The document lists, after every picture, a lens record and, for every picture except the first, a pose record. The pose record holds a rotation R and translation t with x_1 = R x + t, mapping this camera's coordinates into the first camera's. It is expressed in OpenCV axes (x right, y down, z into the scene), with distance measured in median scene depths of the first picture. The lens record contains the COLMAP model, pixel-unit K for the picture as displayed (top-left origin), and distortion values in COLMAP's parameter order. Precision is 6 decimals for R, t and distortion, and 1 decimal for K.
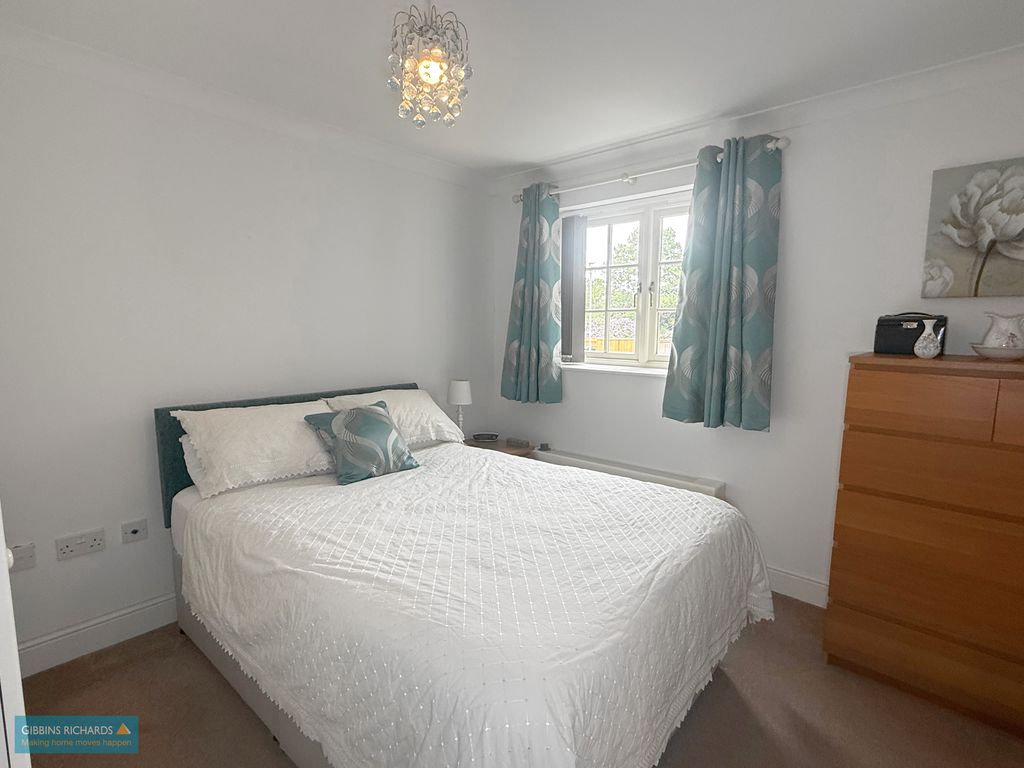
lens RADIAL K [[503.7, 0, 513.1], [0, 503.7, 389.8], [0, 0, 1]] dist [-0.000443, -0.001792]
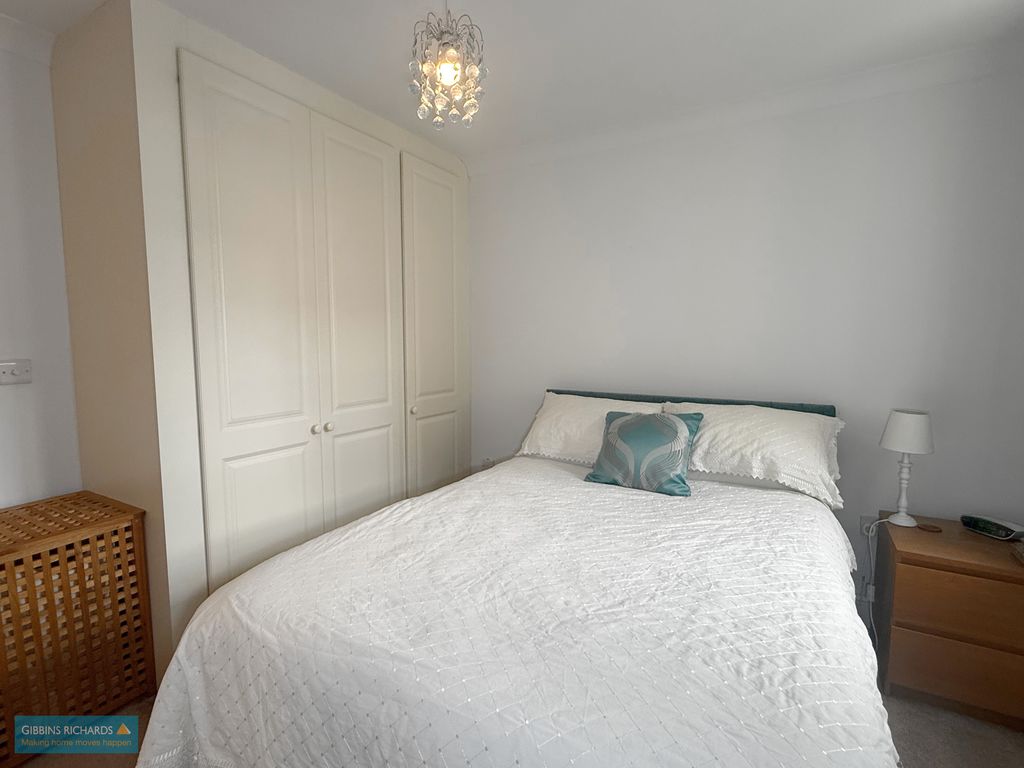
lens RADIAL K [[503.7, 0, 513.1], [0, 503.7, 387.4], [0, 0, 1]] dist [-0.000443, -0.001792]
pose [[0.190587, 0.086201, -0.977878, 0.658202], [-0.120404, 0.990669, 0.063862, -0.049215], [0.974258, 0.105569, 0.199188, 0.677391]]
